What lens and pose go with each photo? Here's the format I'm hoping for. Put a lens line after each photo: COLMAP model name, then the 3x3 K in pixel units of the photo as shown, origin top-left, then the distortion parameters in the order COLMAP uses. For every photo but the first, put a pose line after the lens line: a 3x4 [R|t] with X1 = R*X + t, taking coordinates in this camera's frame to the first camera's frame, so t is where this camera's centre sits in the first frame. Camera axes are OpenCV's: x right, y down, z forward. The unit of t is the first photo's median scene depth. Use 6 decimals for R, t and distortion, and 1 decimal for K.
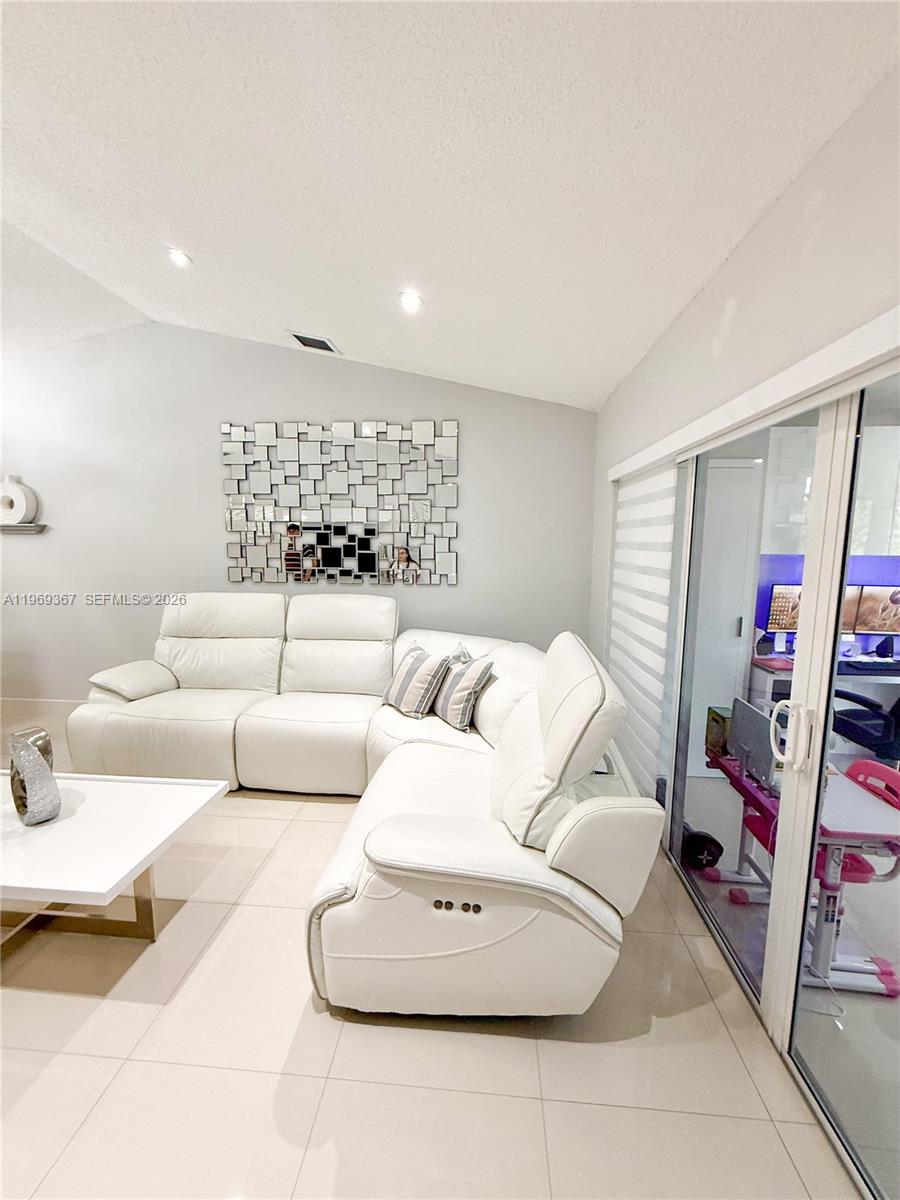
lens RADIAL K [[479.6, 0, 453.3], [0, 479.6, 599.3], [0, 0, 1]] dist [-0.000206, -0.000162]
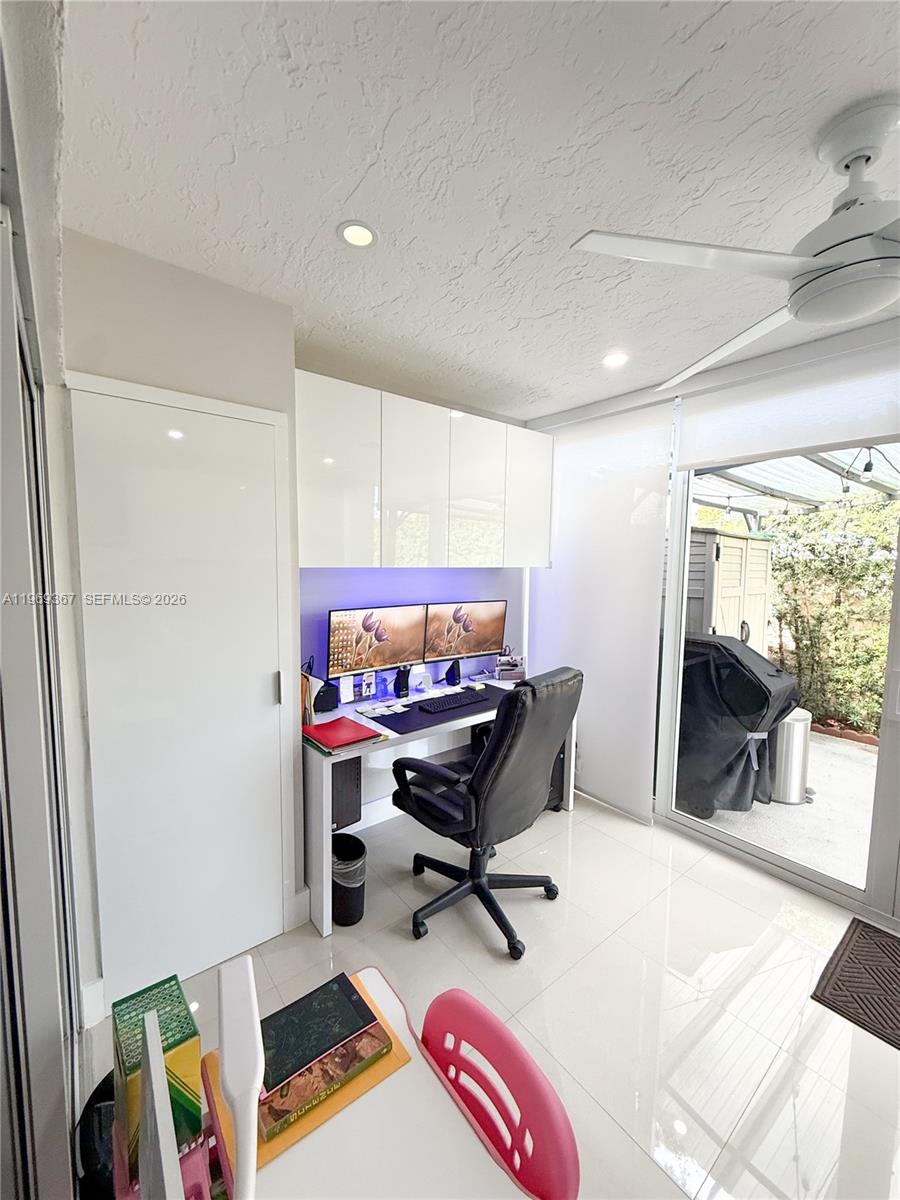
lens RADIAL K [[479.6, 0, 449.2], [0, 479.6, 601.1], [0, 0, 1]] dist [-0.000206, -0.000162]
pose [[0.734142, -0.060525, 0.676293, 0.319737], [0.078738, 0.996888, 0.003744, -0.033856], [-0.674415, 0.050501, 0.736623, 0.362220]]
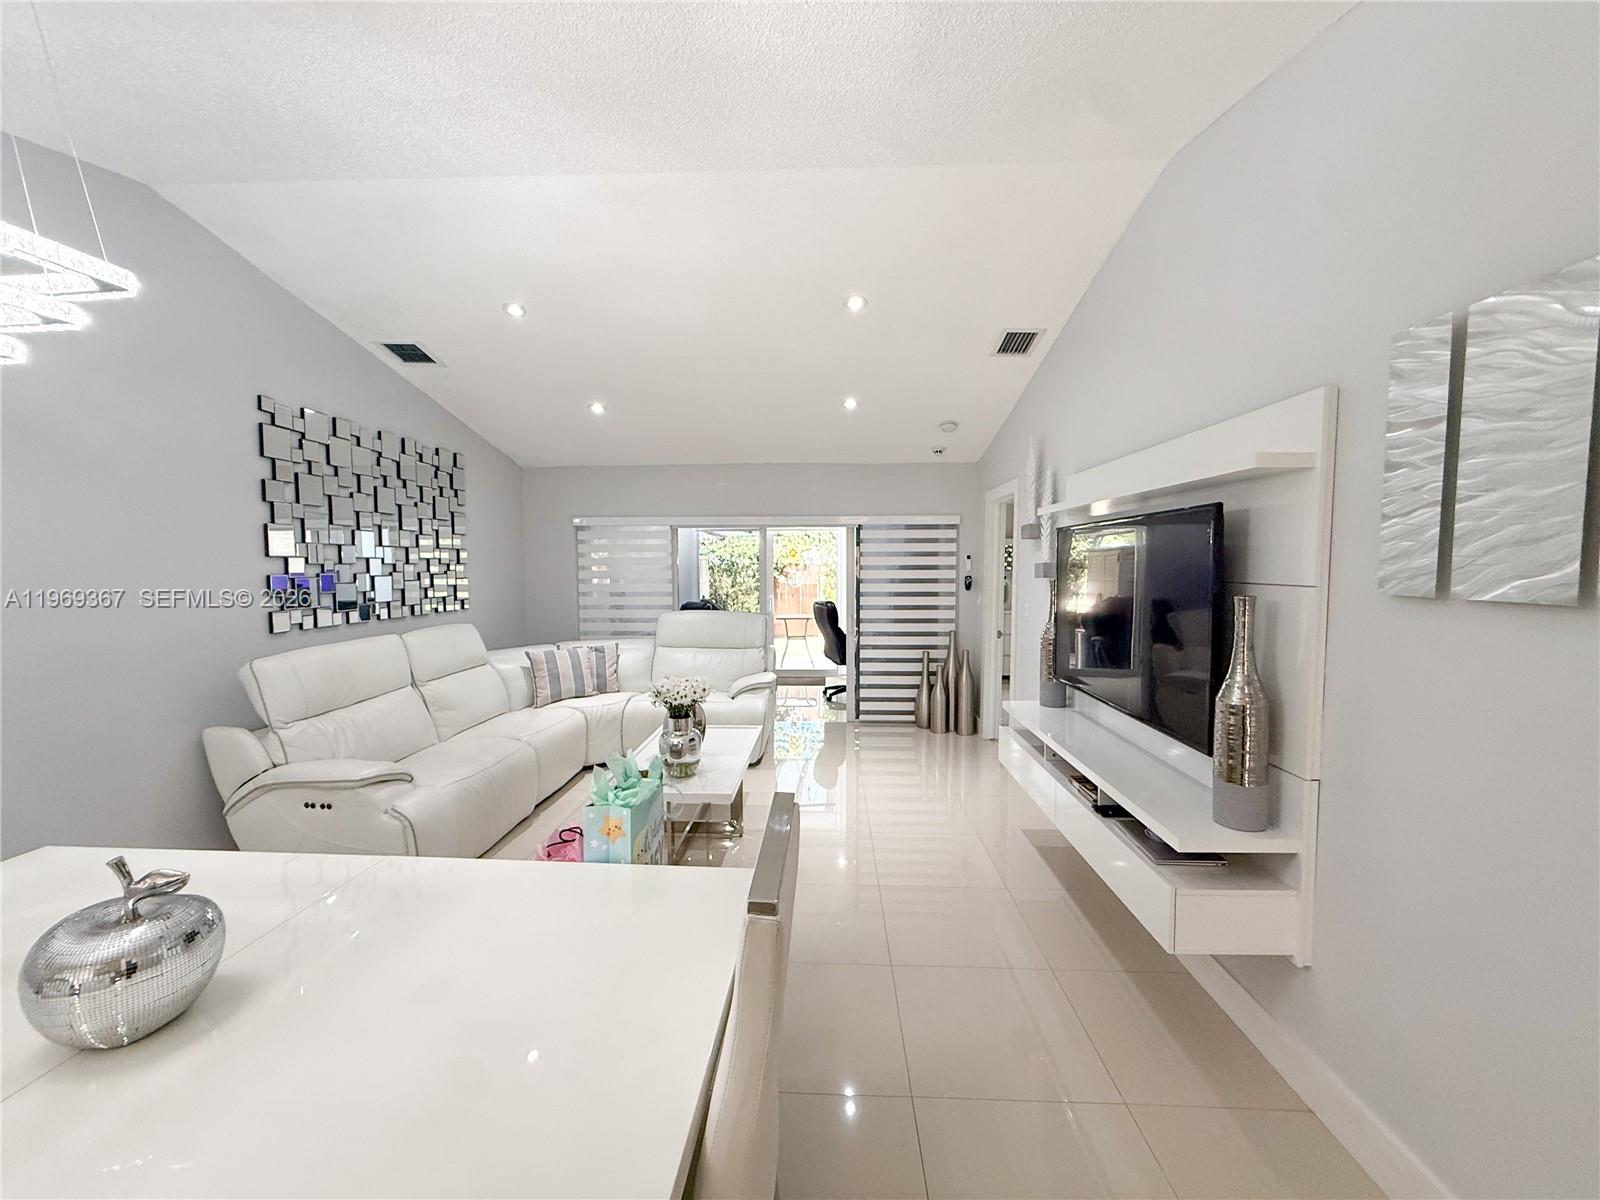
lens RADIAL K [[639.5, 0, 797.3], [0, 639.5, 601.8], [0, 0, 1]] dist [-0.000206, -0.000162]
pose [[-0.021900, -0.069686, 0.997329, -1.488308], [0.124369, 0.989629, 0.071879, -0.060254], [-0.991994, 0.125611, -0.013006, 0.329104]]
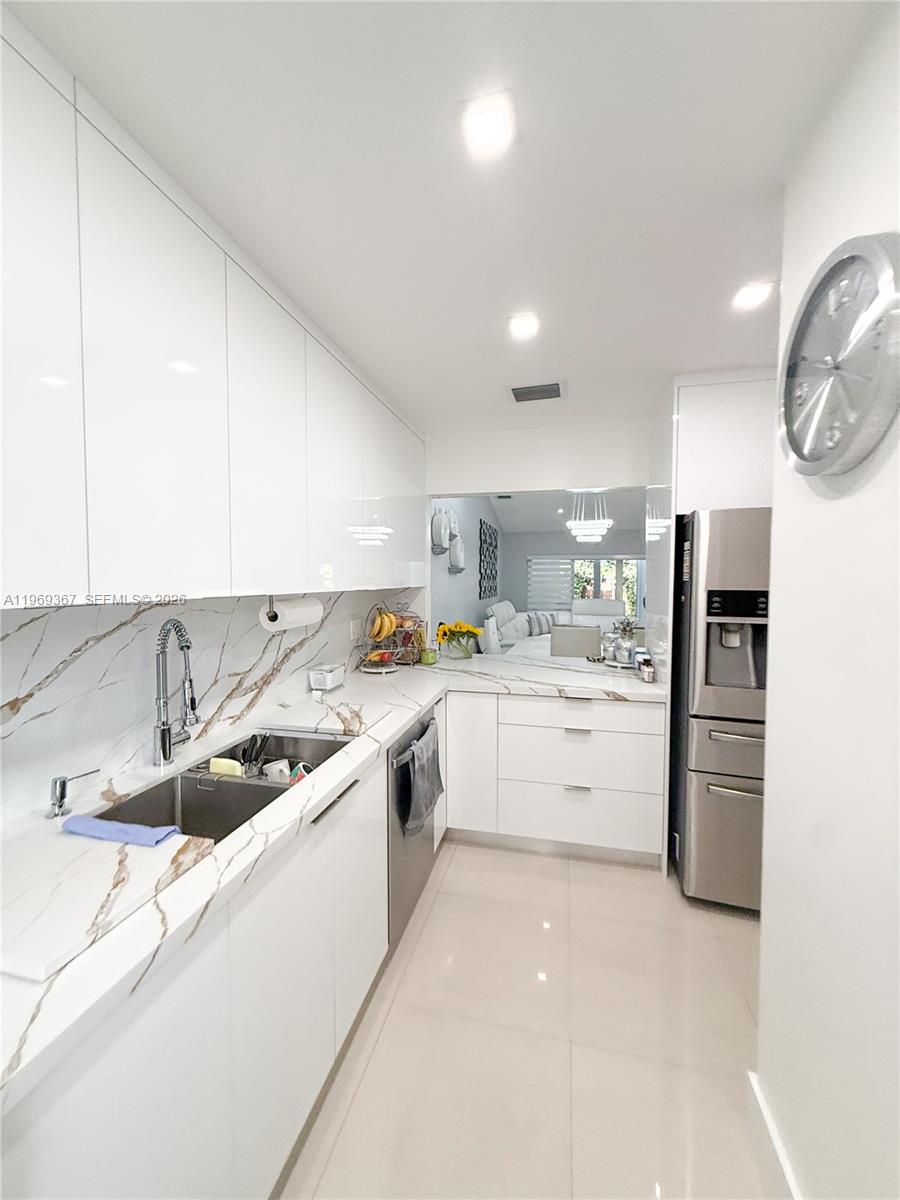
lens RADIAL K [[479.6, 0, 451.2], [0, 479.6, 601.8], [0, 0, 1]] dist [-0.000206, -0.000162]
pose [[0.163870, -0.056783, 0.984846, -2.616077], [0.118619, 0.992233, 0.037471, -0.127486], [-0.979324, 0.110681, 0.169333, 0.879063]]
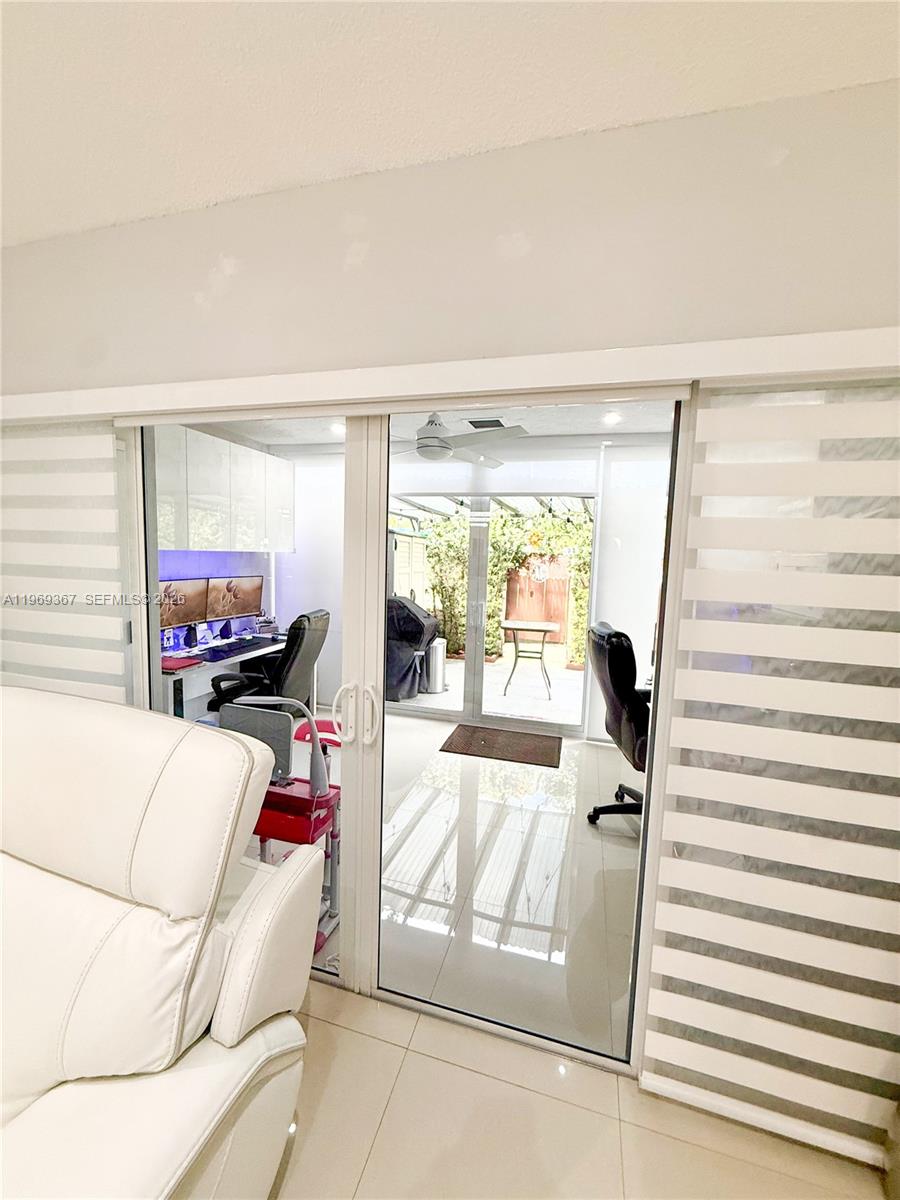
lens RADIAL K [[479.6, 0, 443.3], [0, 479.6, 599.6], [0, 0, 1]] dist [-0.000206, -0.000162]
pose [[0.217593, -0.096326, 0.971275, -0.115655], [0.090813, 0.992800, 0.078116, -0.016653], [-0.971806, 0.071207, 0.224774, 0.217418]]
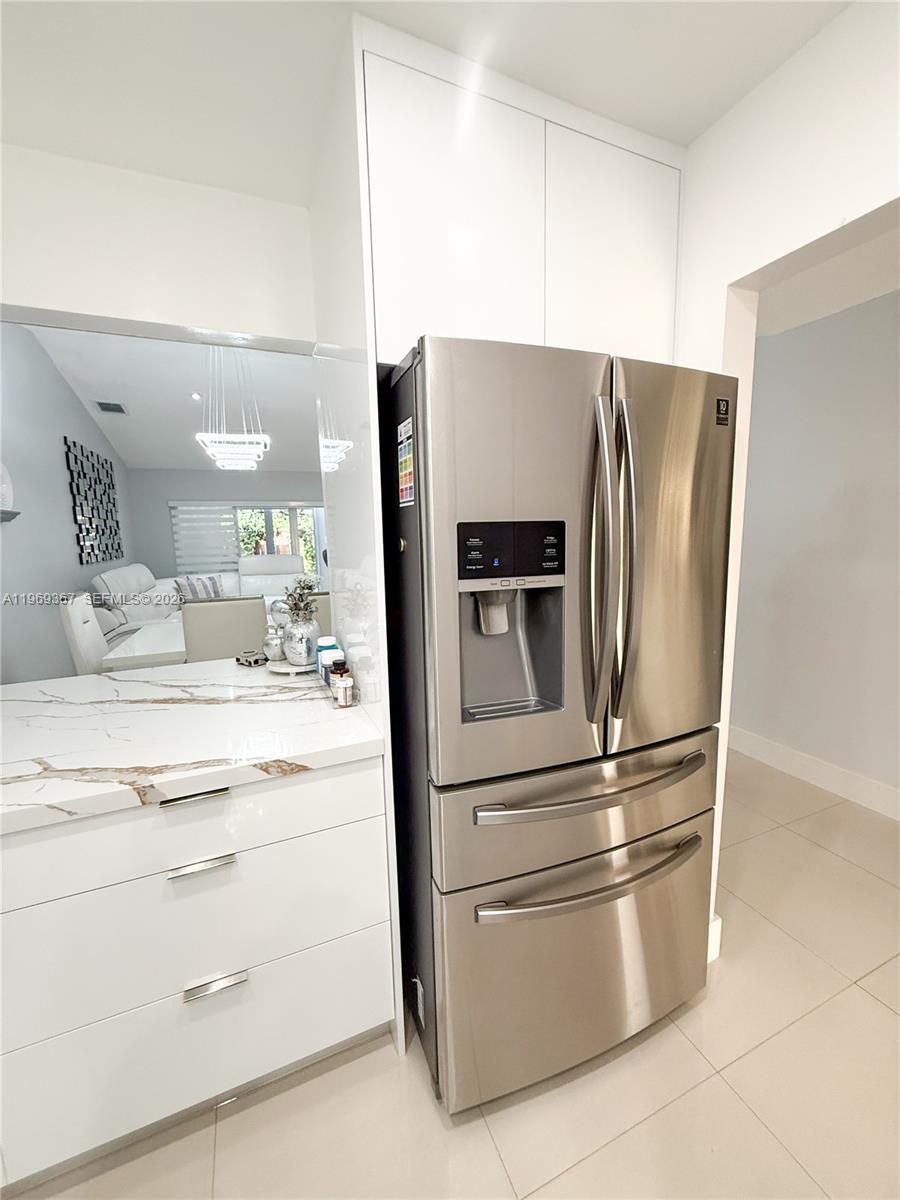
lens RADIAL K [[479.6, 0, 457.4], [0, 479.6, 600.3], [0, 0, 1]] dist [-0.000206, -0.000162]
pose [[-0.470290, -0.126765, 0.873360, -2.228735], [0.121857, 0.970823, 0.206529, -0.096052], [-0.874059, 0.203554, -0.441121, 0.797442]]
